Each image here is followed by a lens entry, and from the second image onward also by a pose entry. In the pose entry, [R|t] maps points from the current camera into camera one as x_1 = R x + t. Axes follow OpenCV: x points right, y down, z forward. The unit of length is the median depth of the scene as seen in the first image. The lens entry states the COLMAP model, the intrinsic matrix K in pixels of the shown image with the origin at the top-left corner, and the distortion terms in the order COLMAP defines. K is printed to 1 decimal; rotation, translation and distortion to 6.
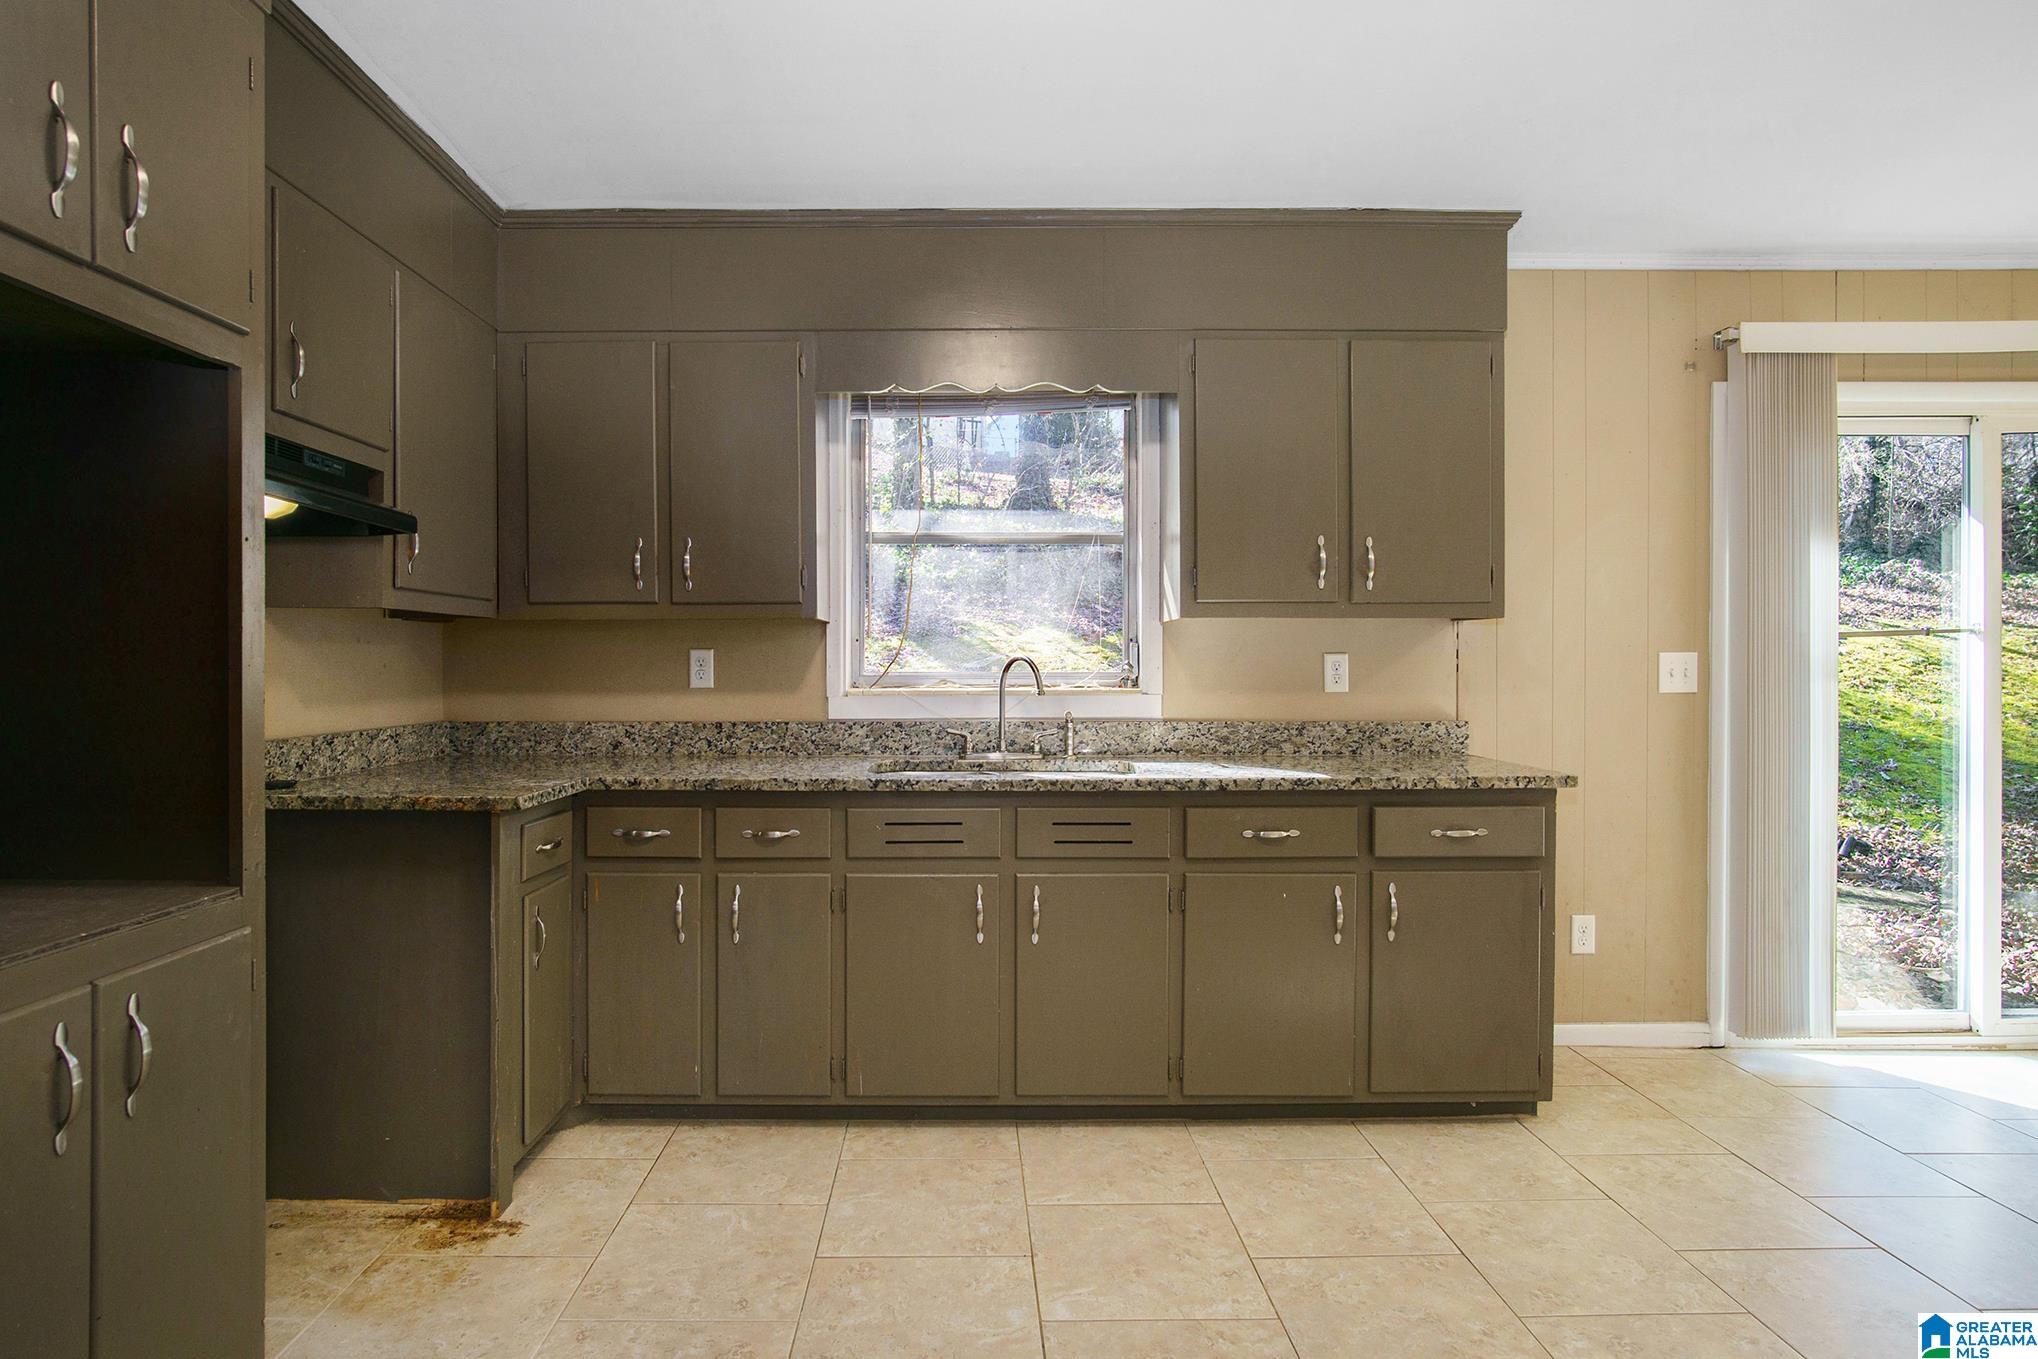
lens RADIAL K [[1108.3, 0, 1001.4], [0, 1108.3, 679.9], [0, 0, 1]] dist [-0.034166, 0.011236]
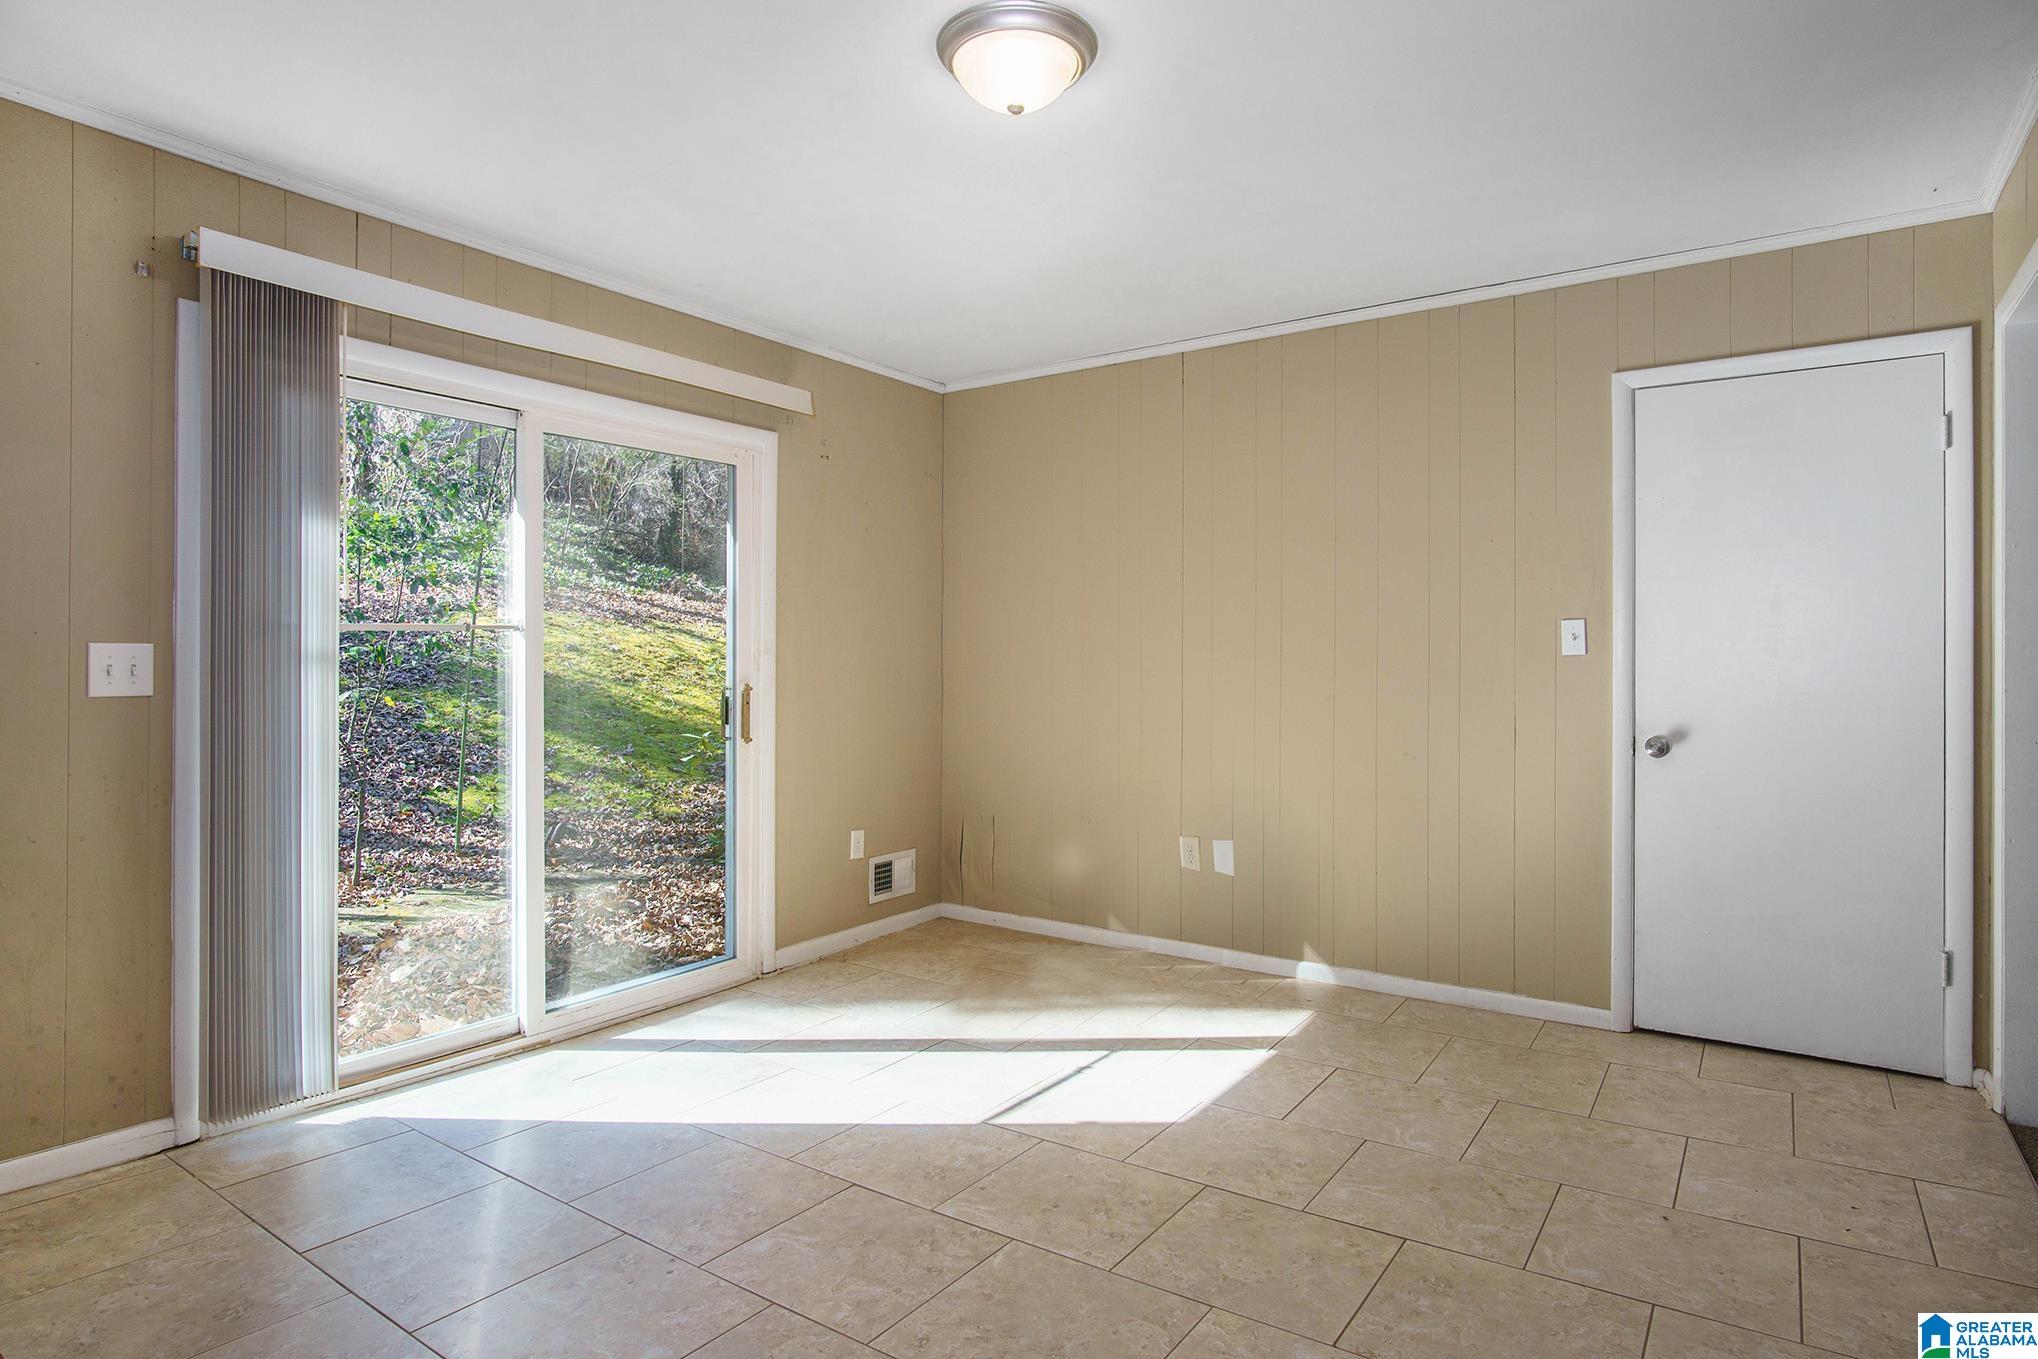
lens RADIAL K [[1108.3, 0, 1035.0], [0, 1108.3, 676.2], [0, 0, 1]] dist [-0.034166, 0.011236]
pose [[0.565782, -0.002778, 0.824550, 0.391960], [0.000642, 0.999996, 0.002928, -0.004146], [-0.824554, -0.001128, 0.565782, 0.056182]]
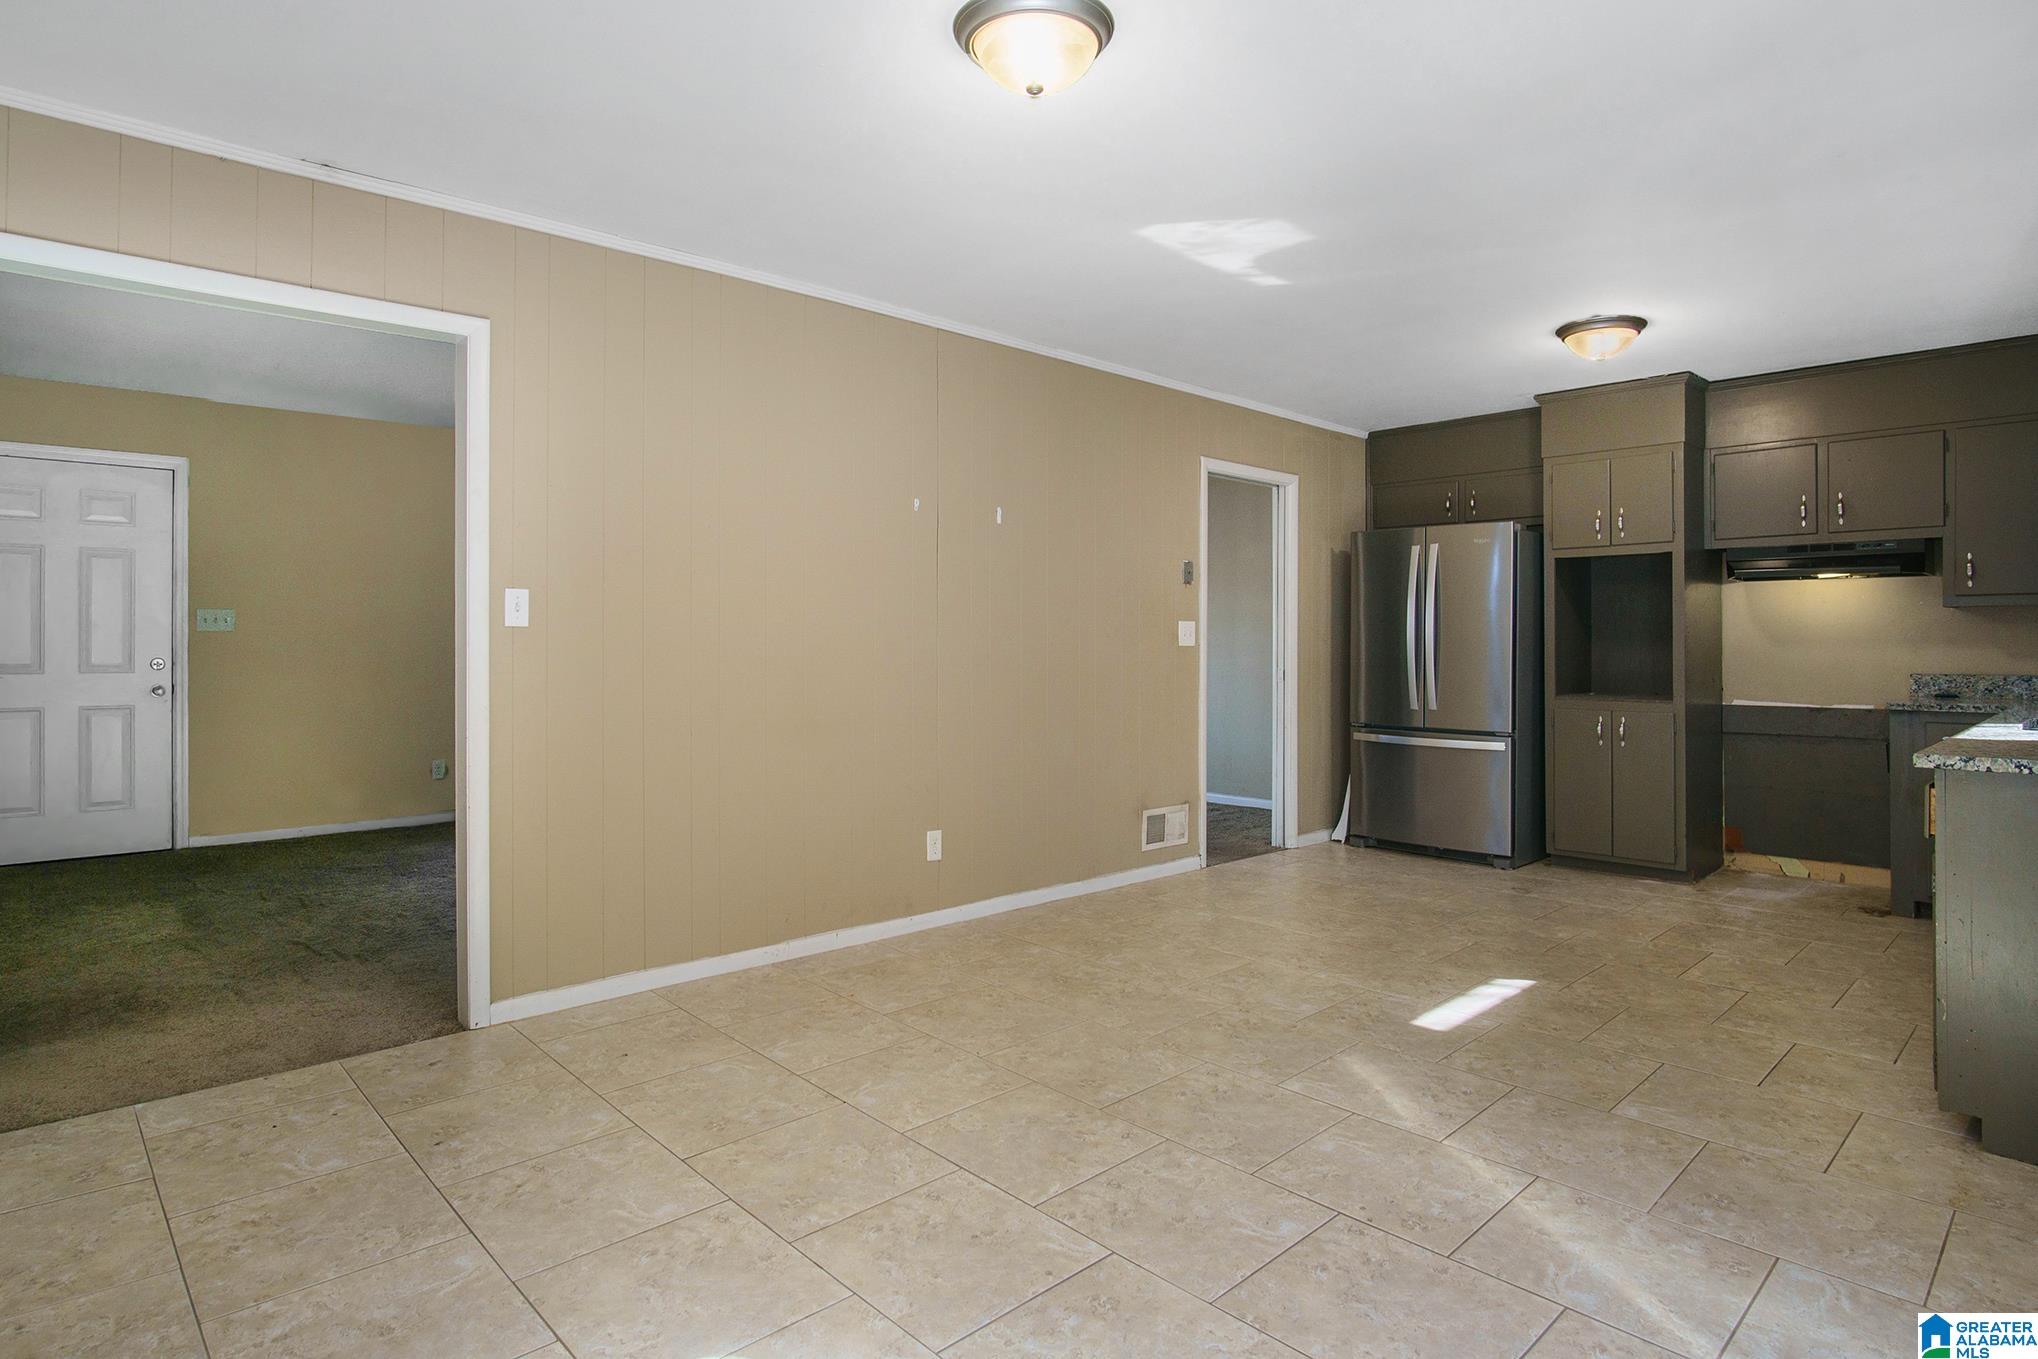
lens RADIAL K [[1108.3, 0, 1003.7], [0, 1108.3, 652.2], [0, 0, 1]] dist [-0.034166, 0.011236]
pose [[-0.735770, 0.010479, -0.677150, 1.412777], [-0.004412, 0.999785, 0.020266, -0.012100], [0.677217, 0.017898, -0.735566, 0.931492]]
